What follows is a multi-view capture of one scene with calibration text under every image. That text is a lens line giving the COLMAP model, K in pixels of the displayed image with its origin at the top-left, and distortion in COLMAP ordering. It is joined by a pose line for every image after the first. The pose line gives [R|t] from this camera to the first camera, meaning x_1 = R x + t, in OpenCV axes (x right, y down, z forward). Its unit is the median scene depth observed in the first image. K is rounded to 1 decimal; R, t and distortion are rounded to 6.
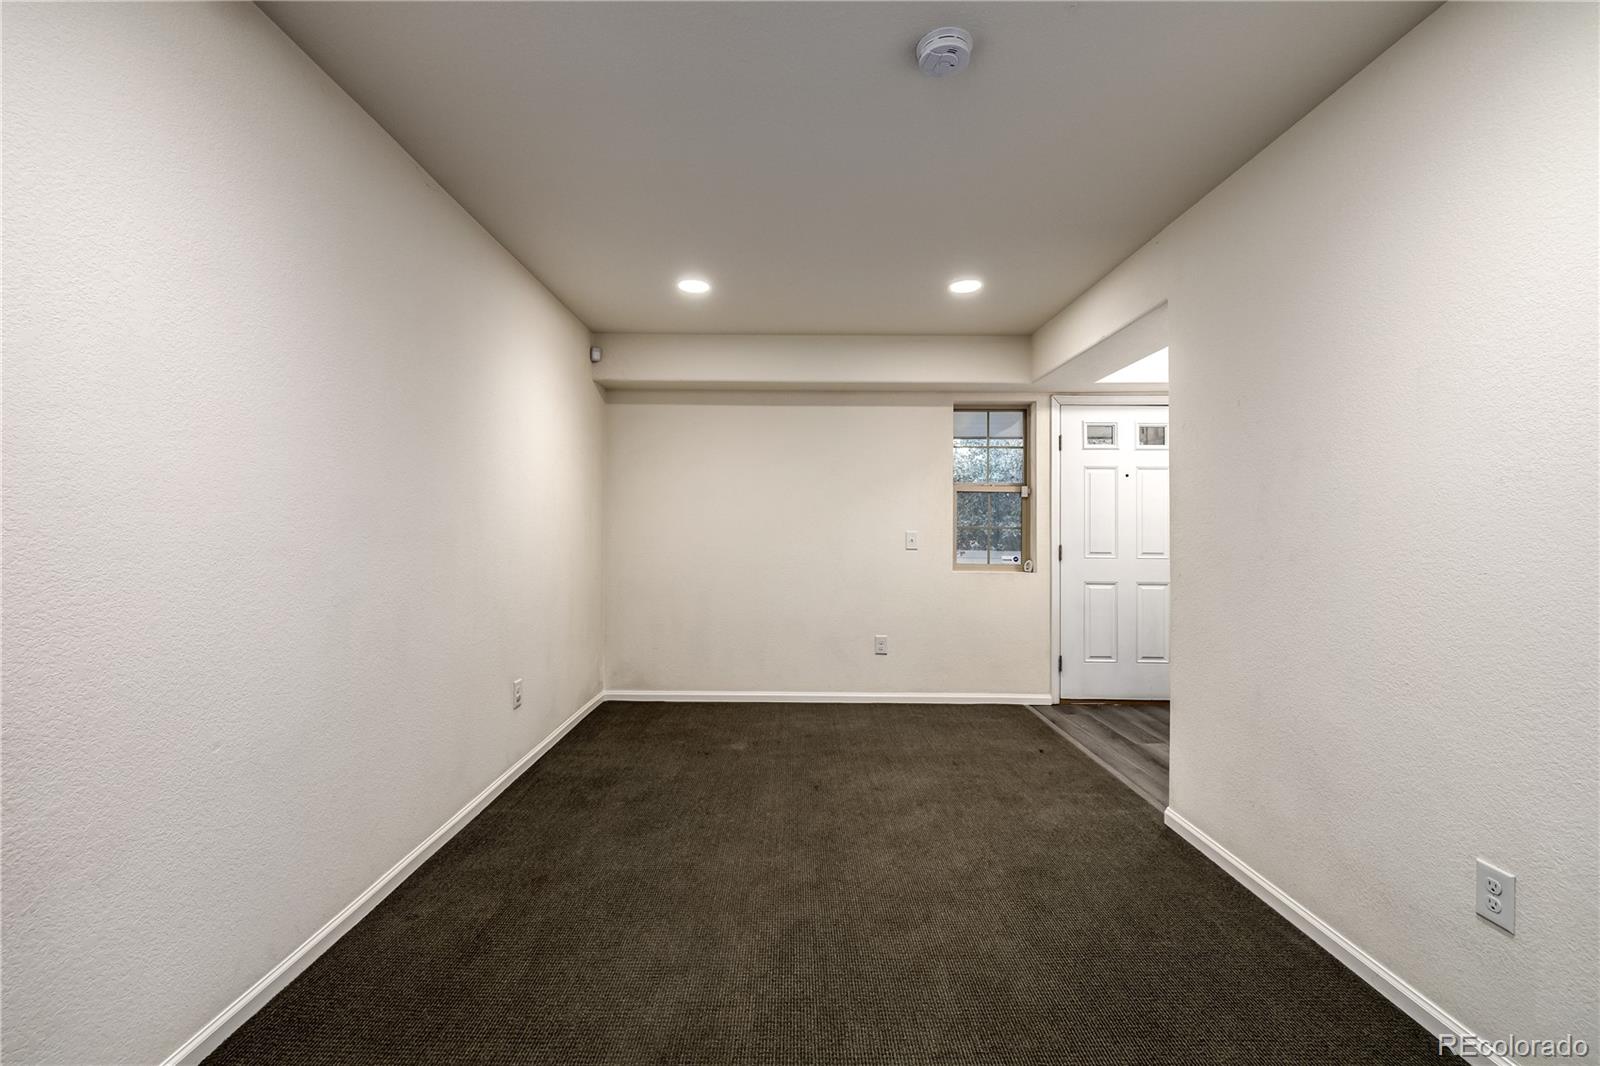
lens RADIAL K [[666.7, 0, 799.2], [0, 666.7, 534.3], [0, 0, 1]] dist [-0.000309, -0.000504]
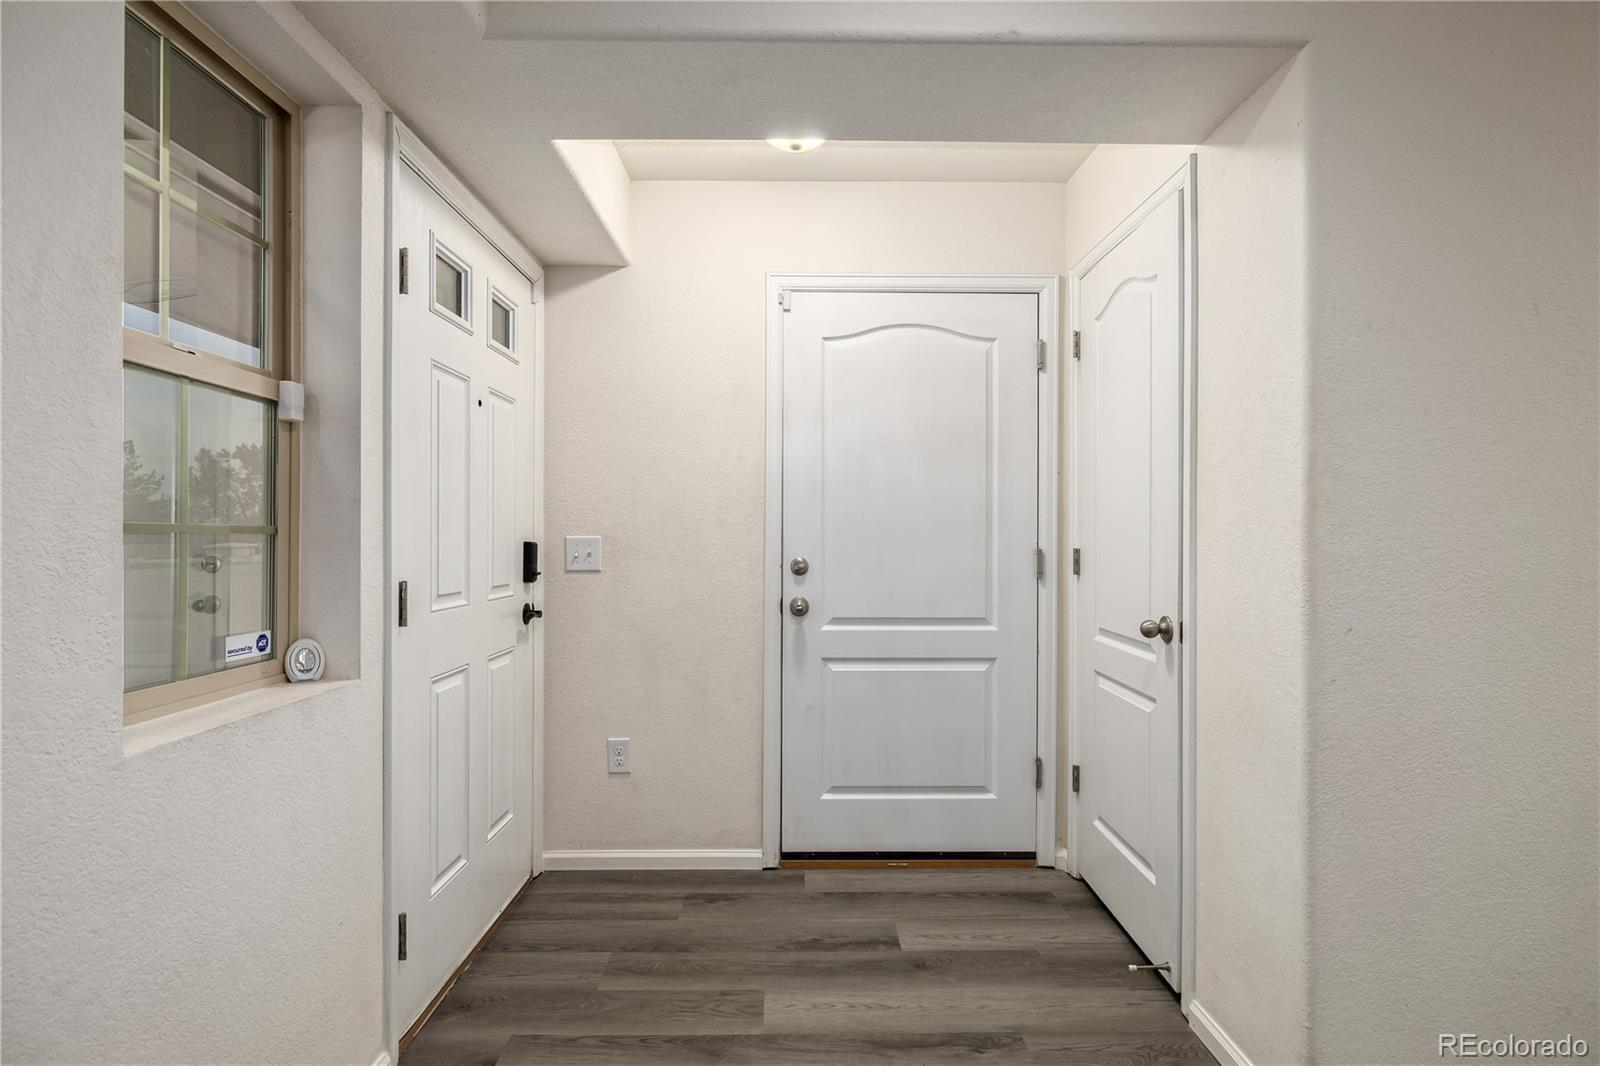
lens RADIAL K [[779.0, 0, 800.1], [0, 779.0, 536.6], [0, 0, 1]] dist [-0.007443, 0.000263]
pose [[-0.002909, -0.003897, 0.999988, 0.006731], [0.002691, 0.999989, 0.003904, -0.007012], [-0.999992, 0.002703, -0.002898, 0.933690]]
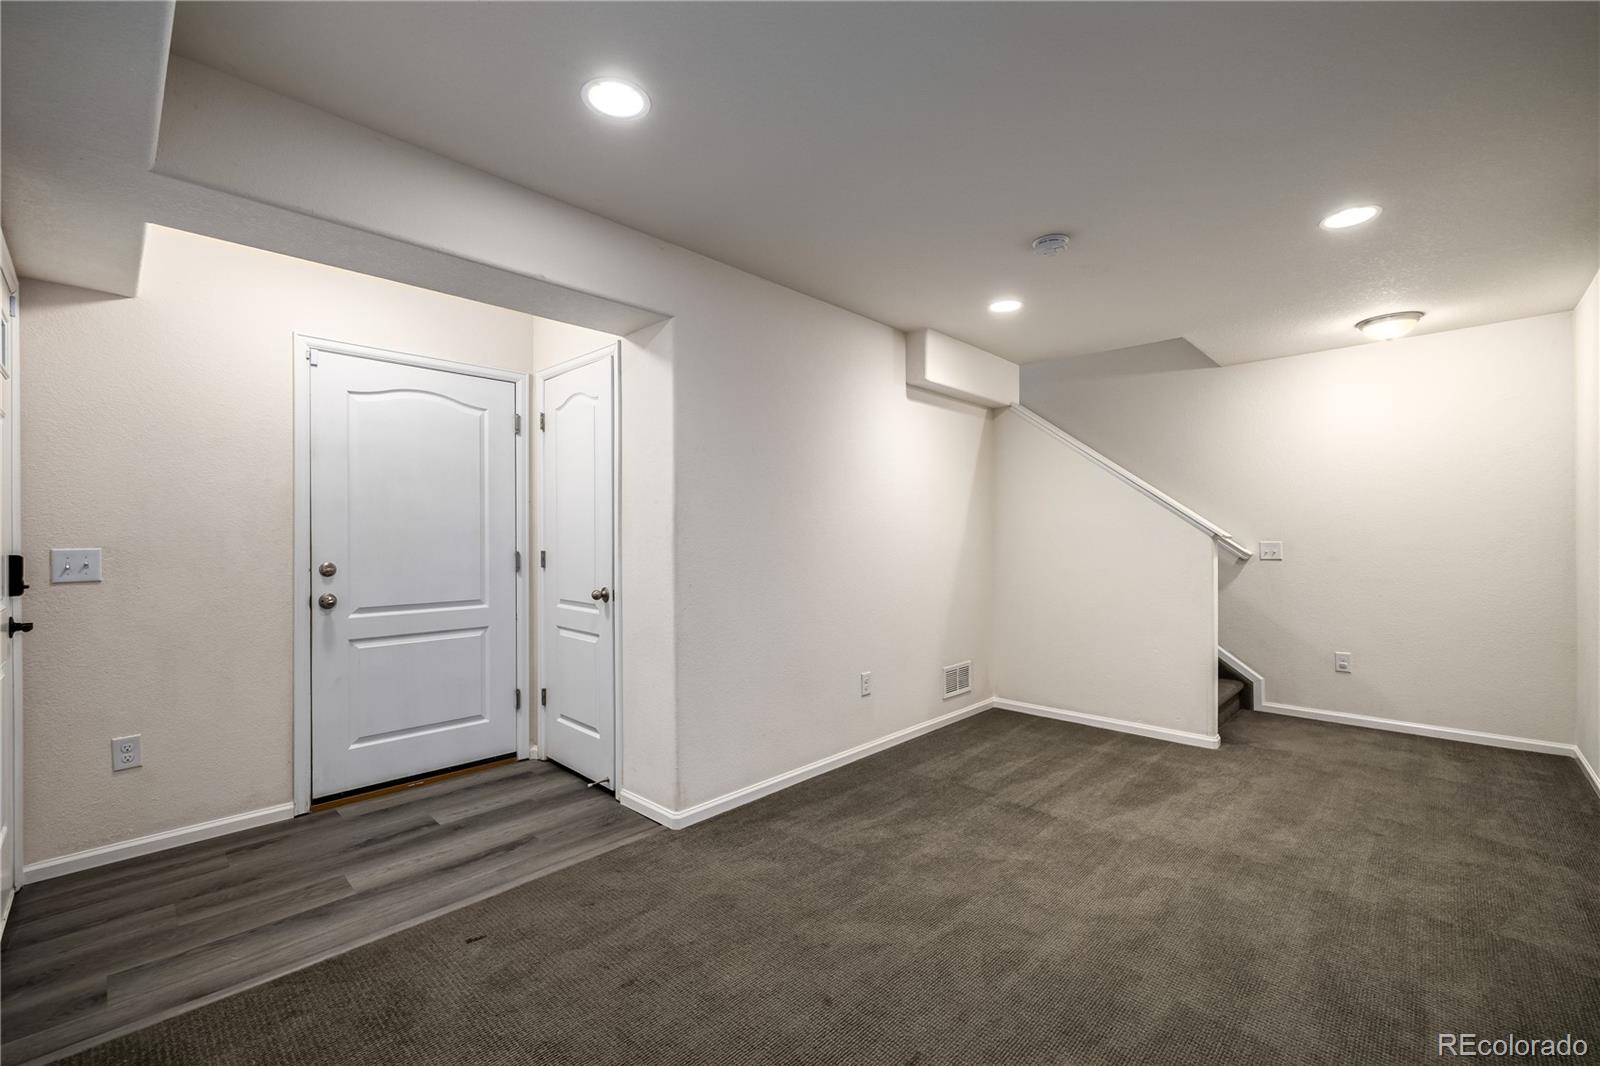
lens RADIAL K [[666.7, 0, 799.2], [0, 666.7, 534.3], [0, 0, 1]] dist [-0.000309, -0.000504]
pose [[-0.717686, 0.002865, 0.696361, -0.208242], [0.005564, 0.999983, 0.001619, -0.015698], [-0.696345, 0.005037, -0.717690, 1.104557]]
